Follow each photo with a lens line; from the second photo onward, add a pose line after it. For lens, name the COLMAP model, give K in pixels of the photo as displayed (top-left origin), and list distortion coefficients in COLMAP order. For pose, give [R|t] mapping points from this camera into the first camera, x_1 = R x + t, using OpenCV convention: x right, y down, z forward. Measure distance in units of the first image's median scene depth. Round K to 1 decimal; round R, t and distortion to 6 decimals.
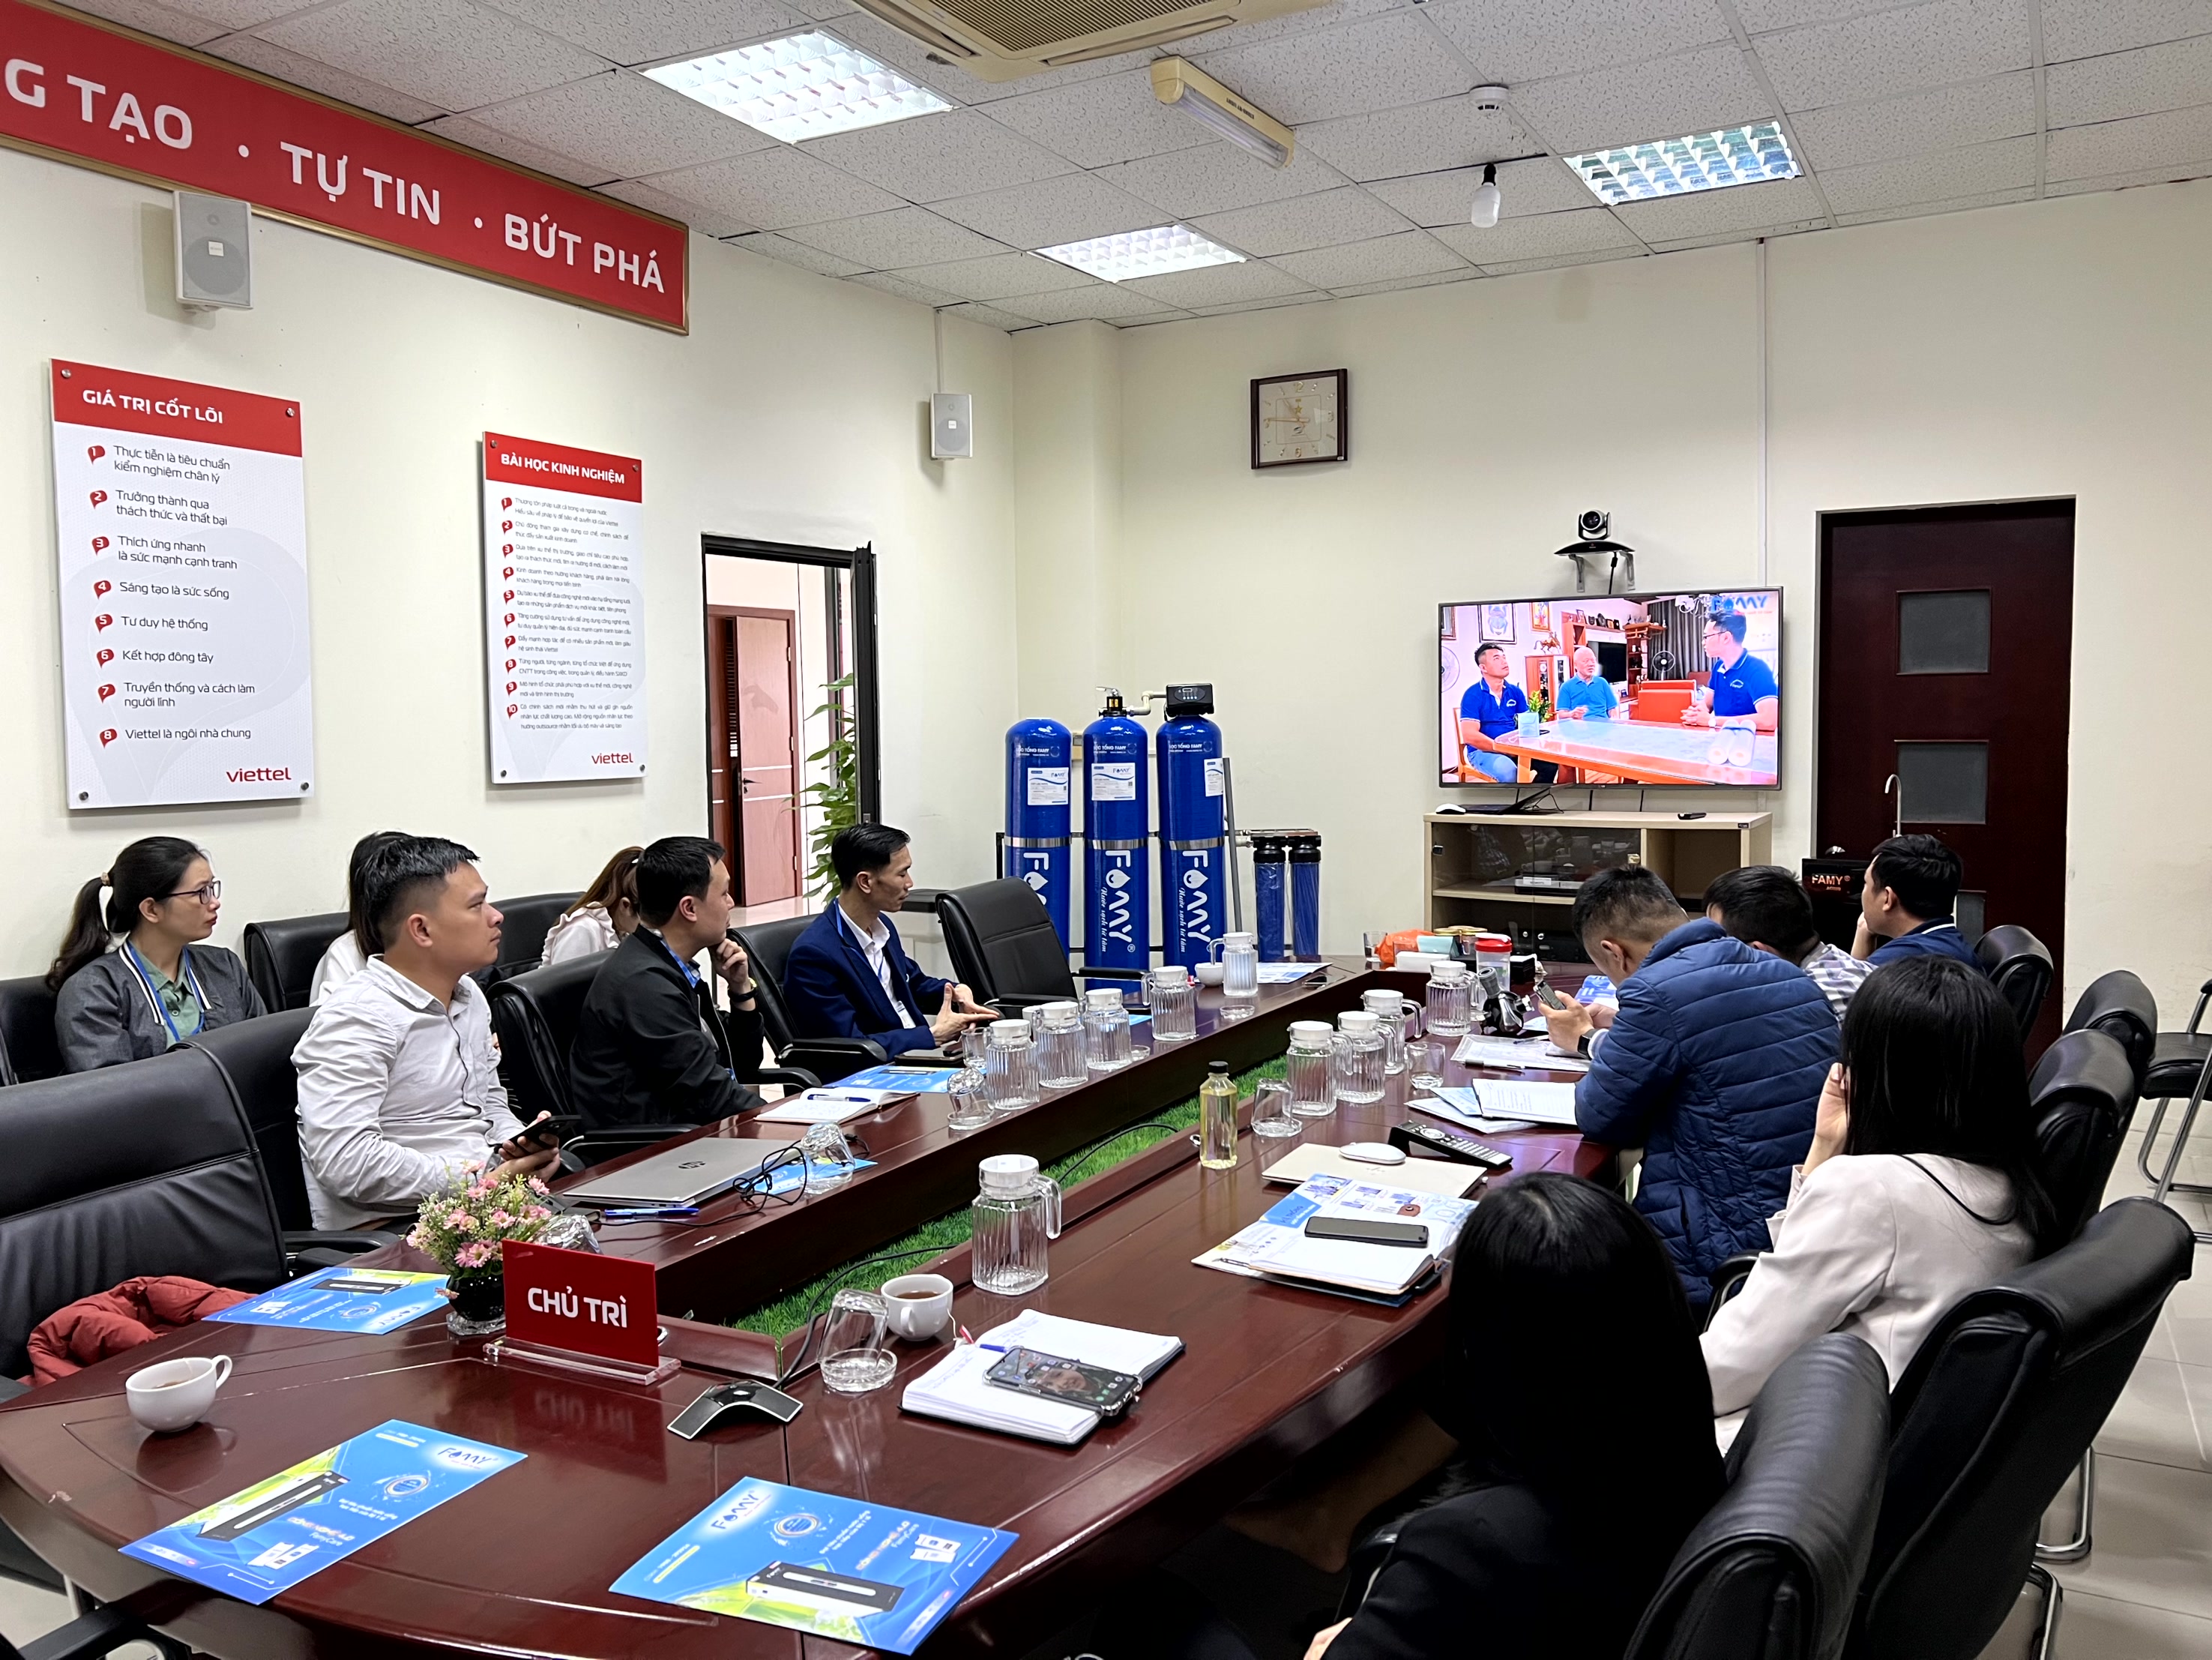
lens RADIAL K [[1665.8, 0, 1121.0], [0, 1665.8, 827.3], [0, 0, 1]] dist [0.053017, -0.064018]
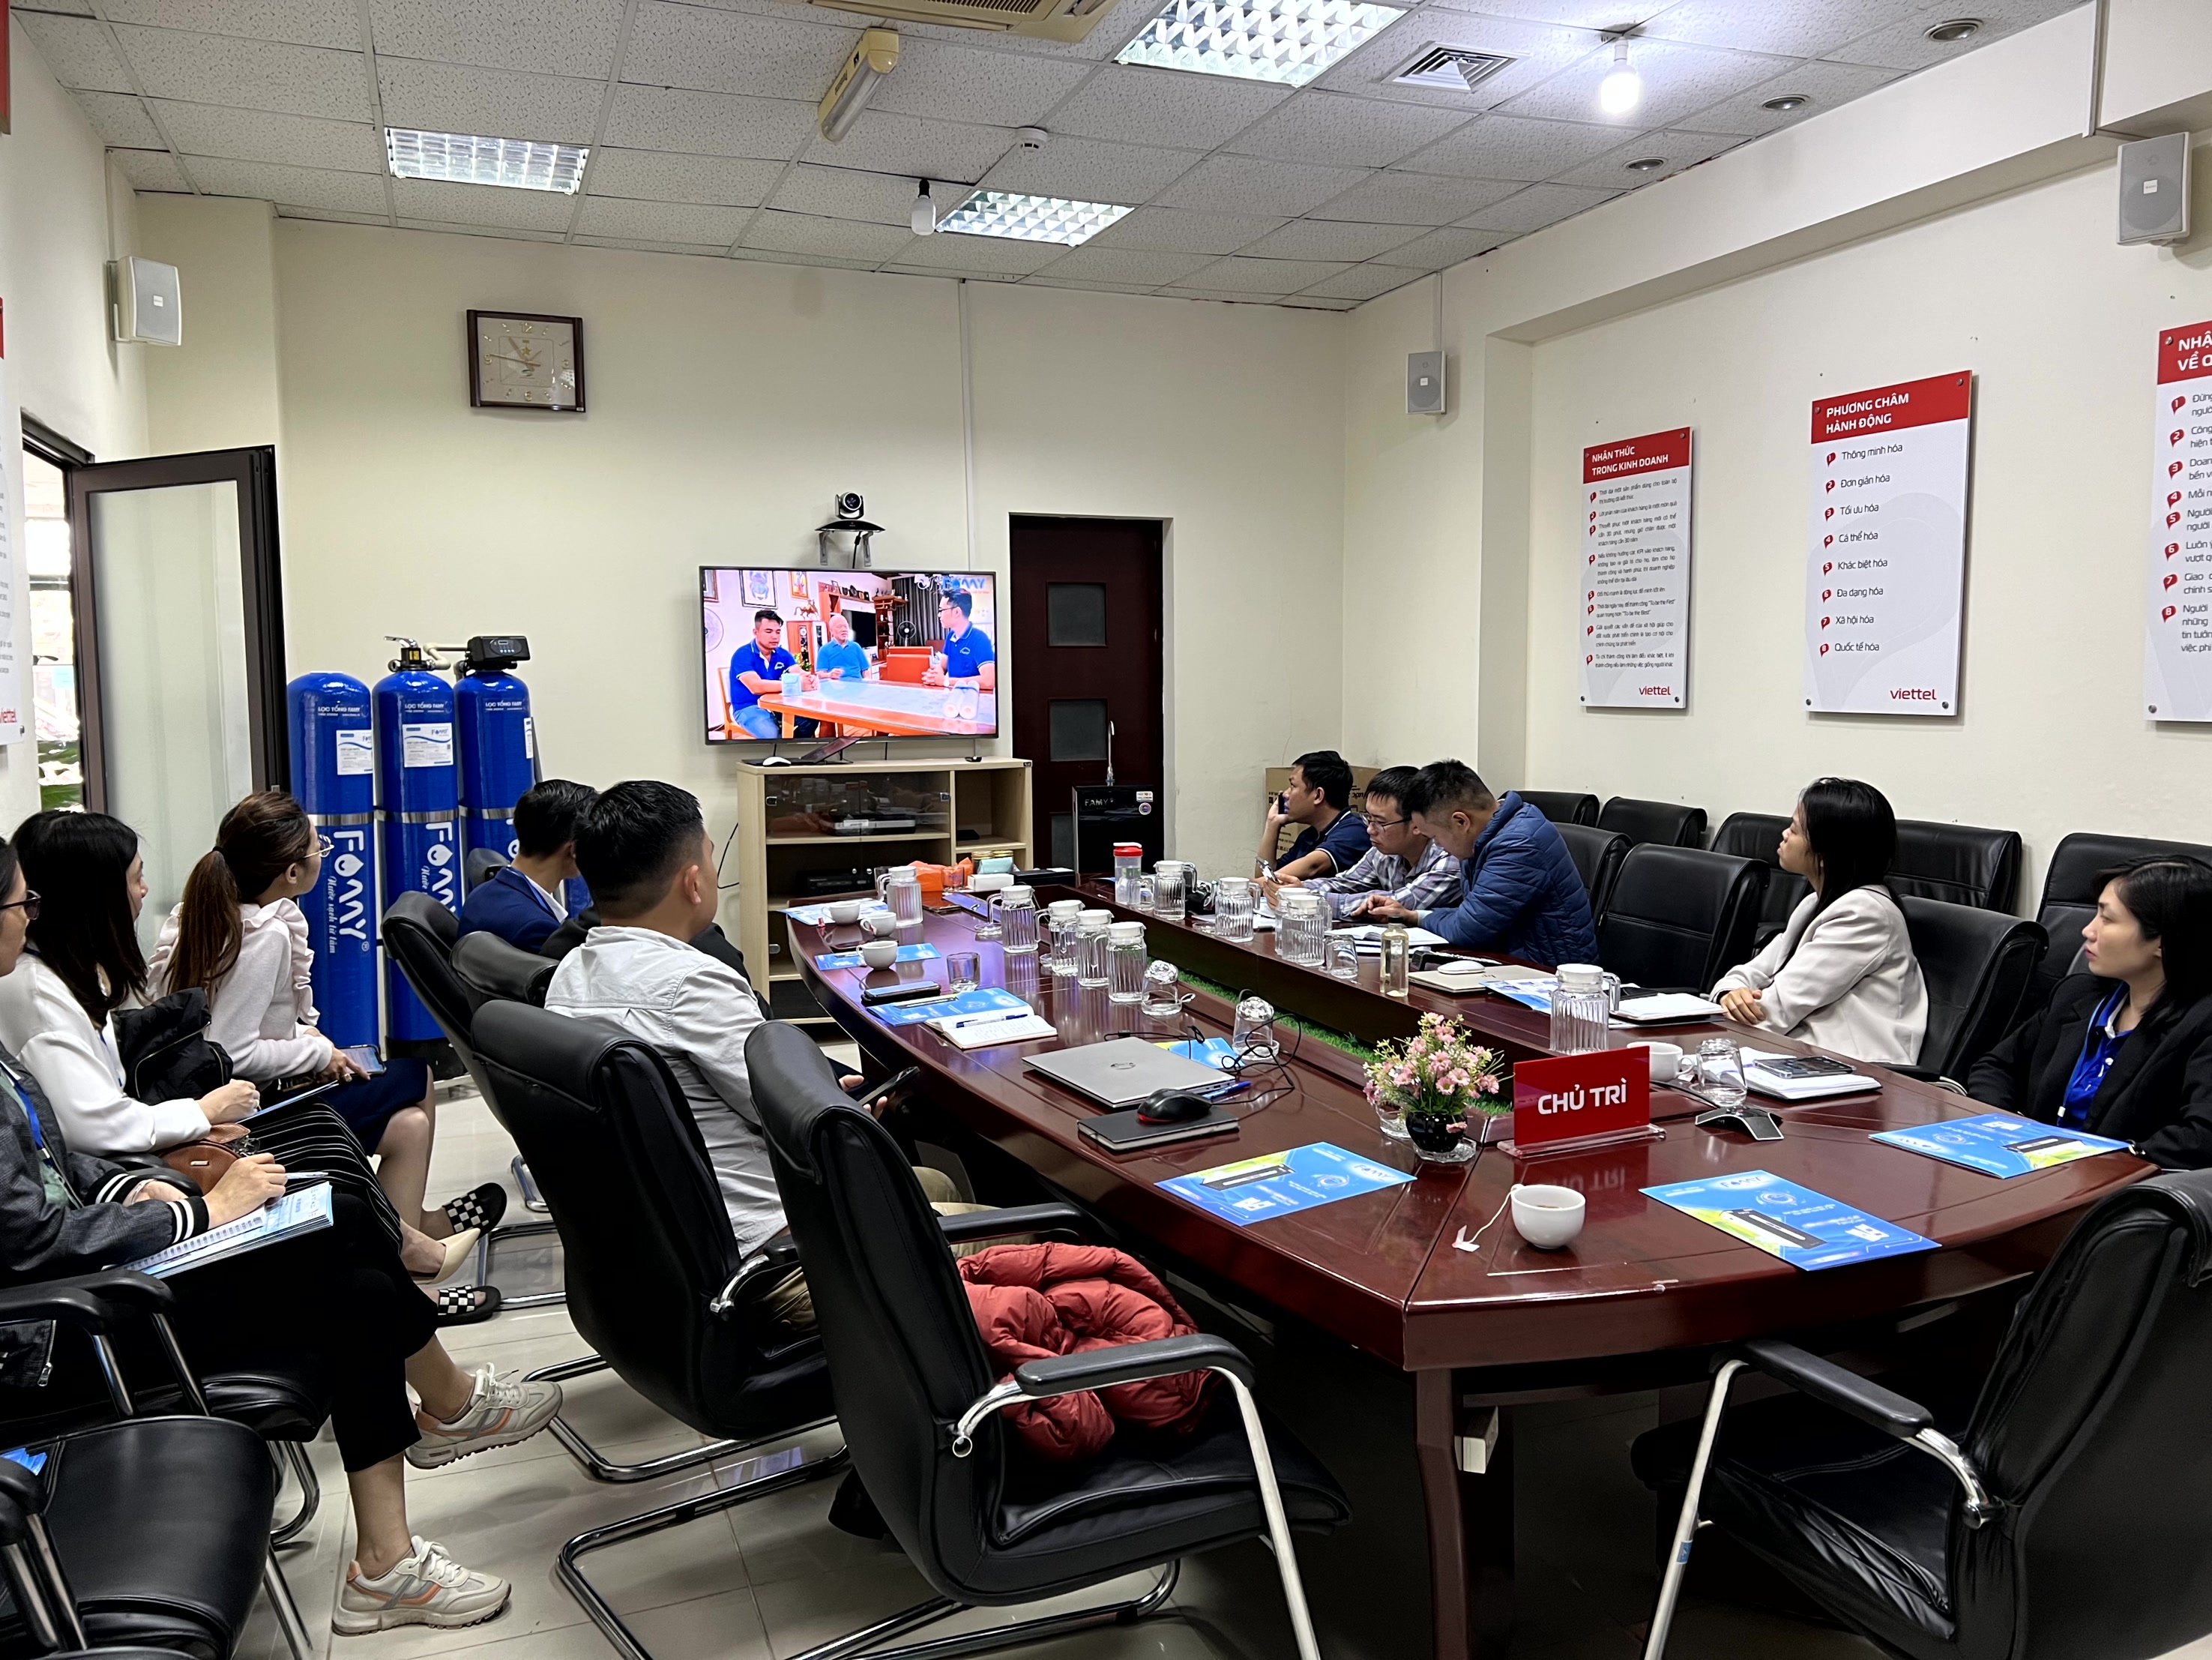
lens RADIAL K [[1665.1, 0, 1133.1], [0, 1665.1, 826.0], [0, 0, 1]] dist [0.056515, -0.067793]
pose [[0.625887, -0.059665, 0.777628, -0.501689], [0.056251, 0.997926, 0.031293, 0.009359], [-0.777883, 0.024157, 0.627945, 0.162536]]
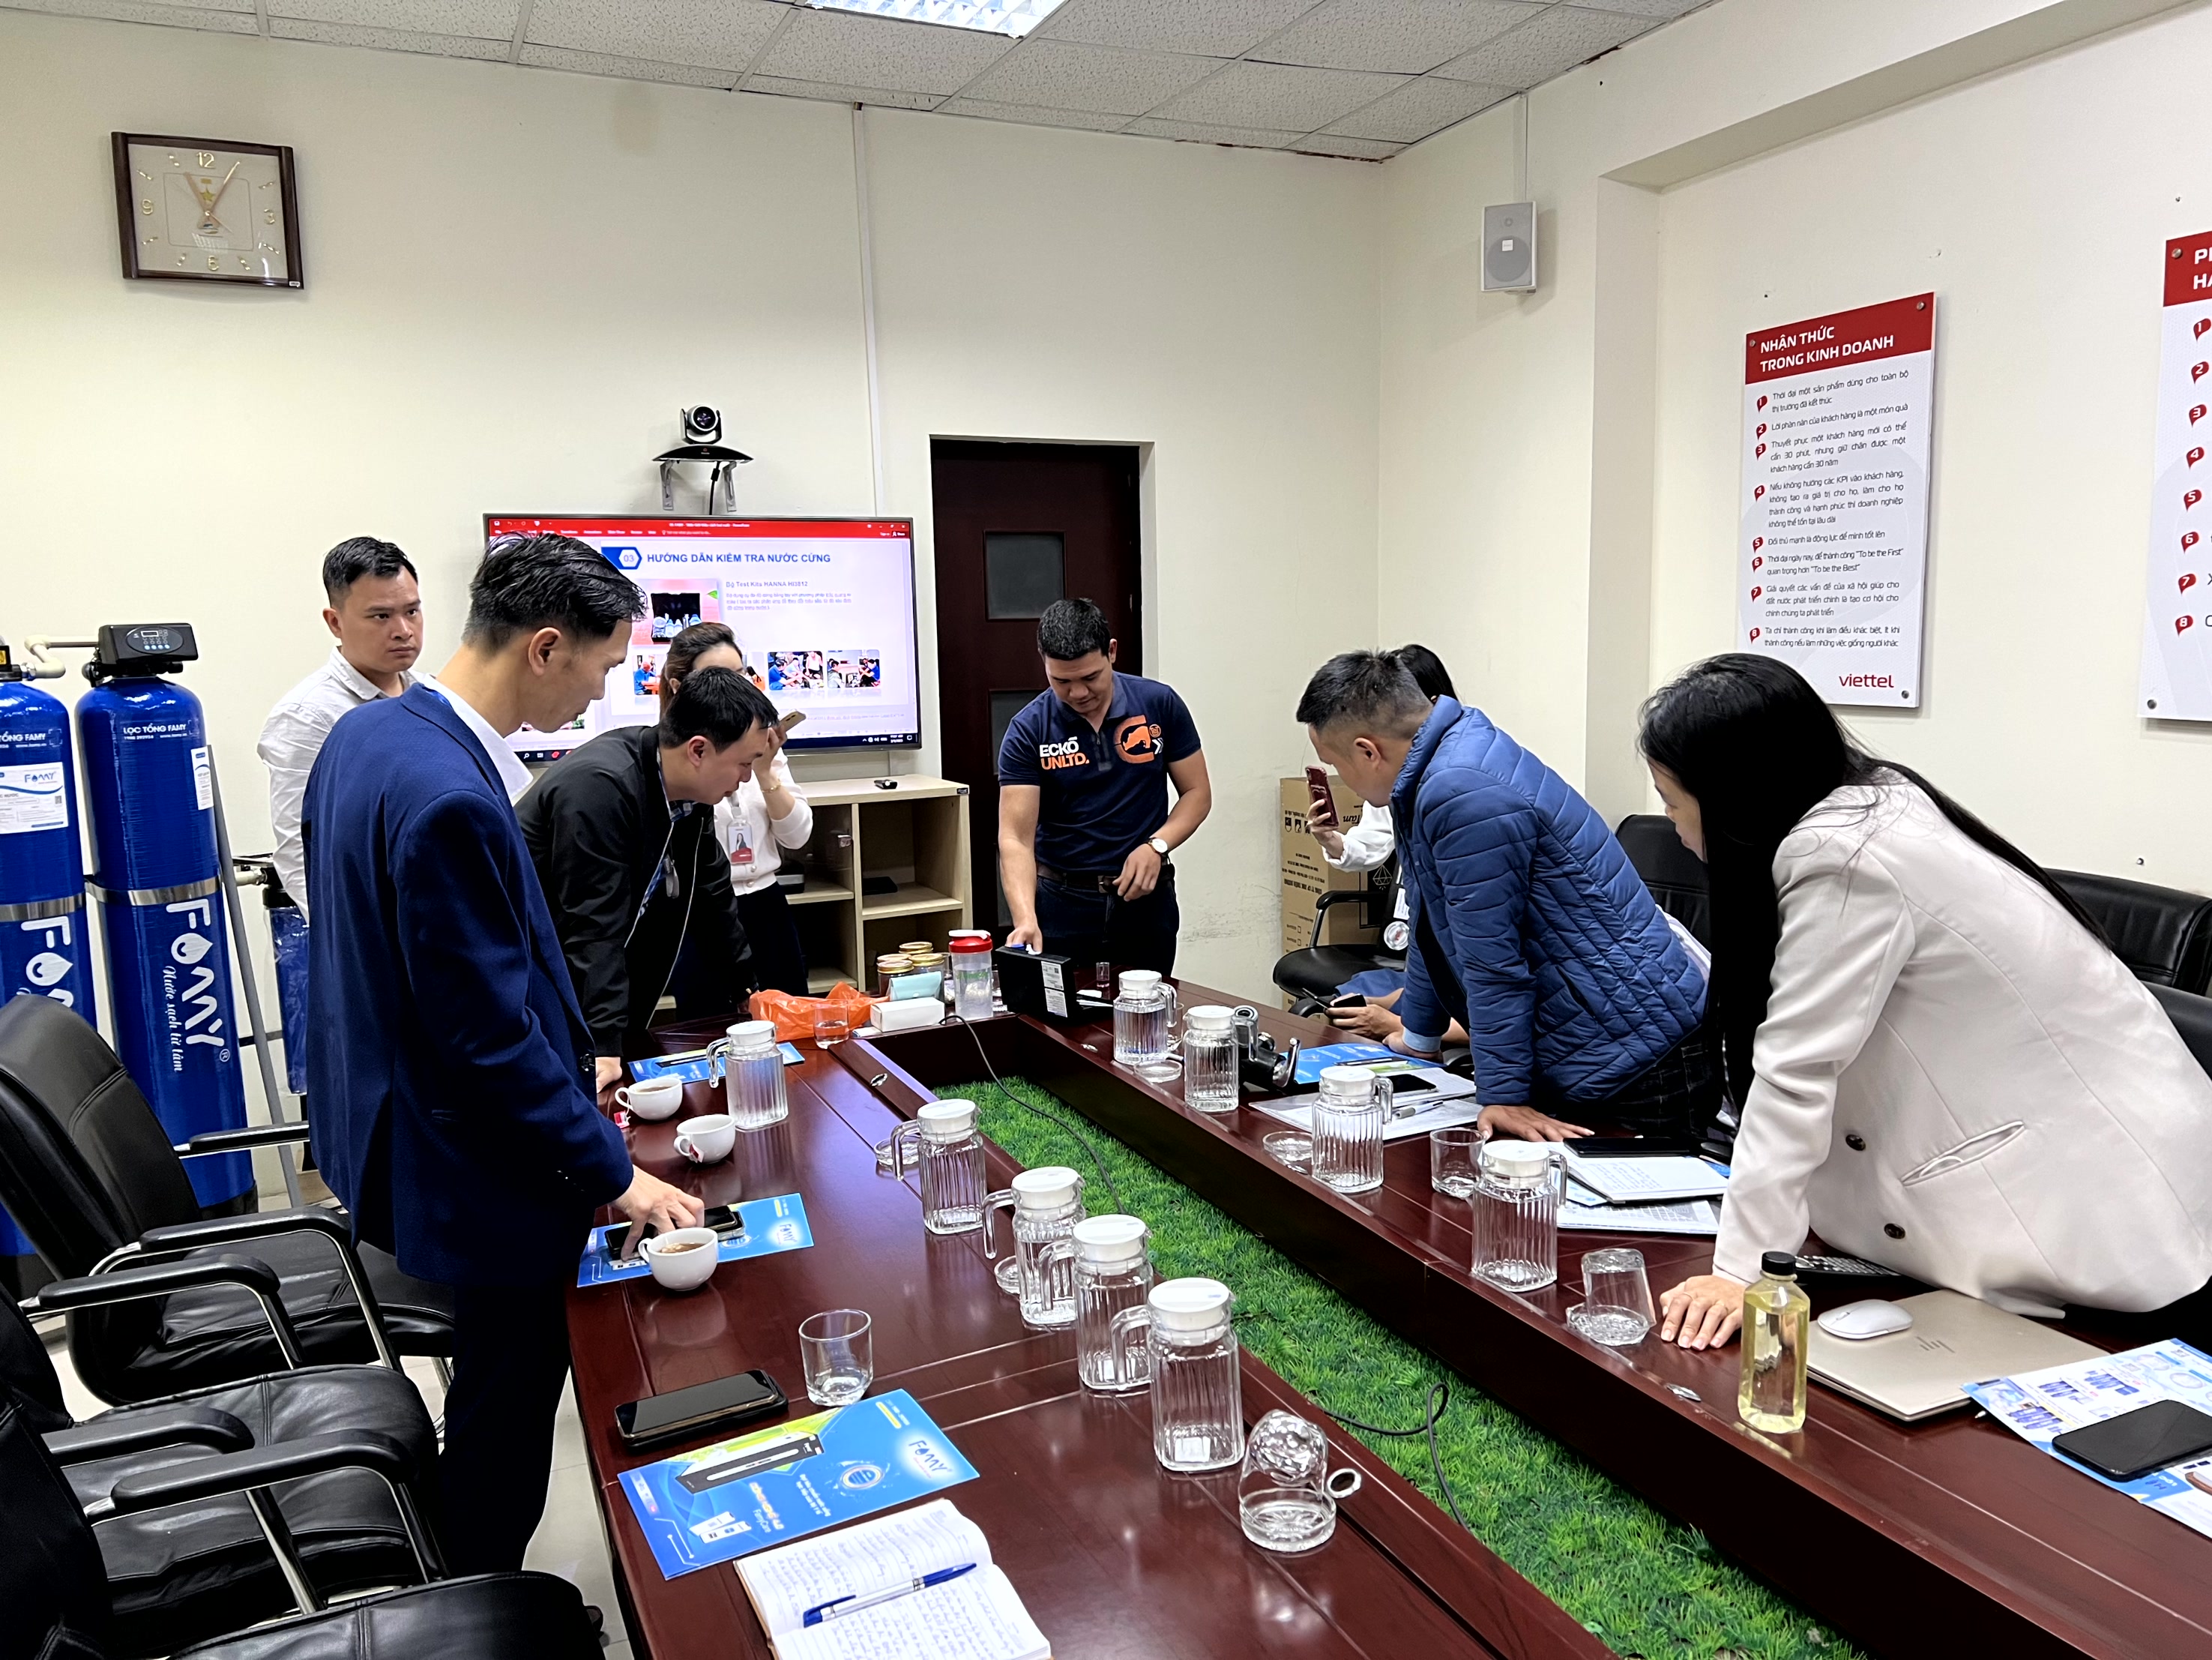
lens RADIAL K [[1663.1, 0, 1120.3], [0, 1663.1, 828.0], [0, 0, 1]] dist [0.058805, -0.073500]
pose [[0.598189, -0.094349, 0.795782, -0.254050], [0.069526, 0.995411, 0.065755, -0.031382], [-0.798333, 0.015993, 0.602003, 0.388437]]
